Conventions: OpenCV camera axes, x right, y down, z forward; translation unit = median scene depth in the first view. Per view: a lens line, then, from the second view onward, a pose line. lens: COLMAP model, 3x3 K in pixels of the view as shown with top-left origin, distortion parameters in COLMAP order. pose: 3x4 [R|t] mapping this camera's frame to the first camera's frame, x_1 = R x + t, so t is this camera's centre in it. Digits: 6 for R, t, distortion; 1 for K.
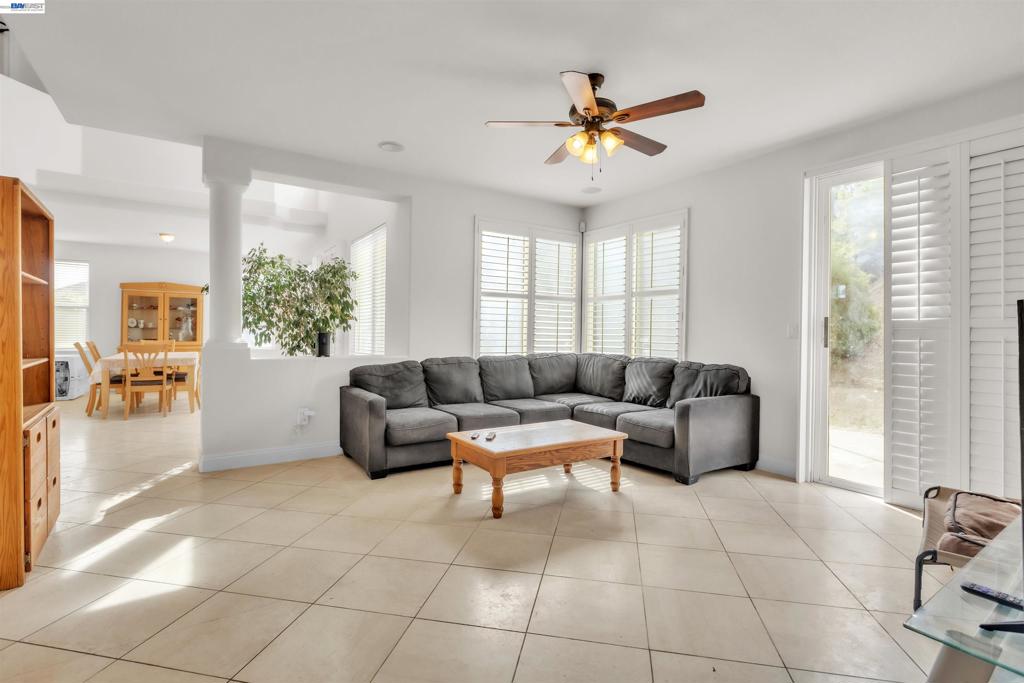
lens RADIAL K [[486.0, 0, 504.4], [0, 486.0, 337.7], [0, 0, 1]] dist [-0.001623, -0.001658]
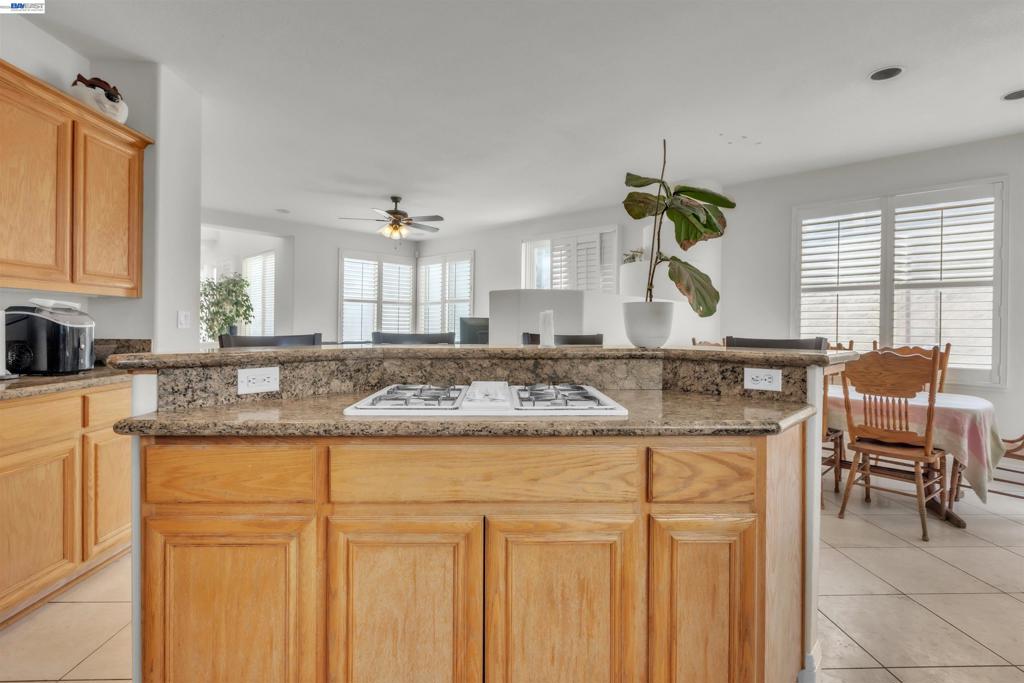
lens RADIAL K [[486.0, 0, 504.4], [0, 486.0, 337.7], [0, 0, 1]] dist [-0.001623, -0.001658]
pose [[0.970533, -0.005325, 0.240910, 0.069537], [0.003127, 0.999950, 0.009503, 0.012847], [-0.240948, -0.008470, 0.970501, -0.559052]]
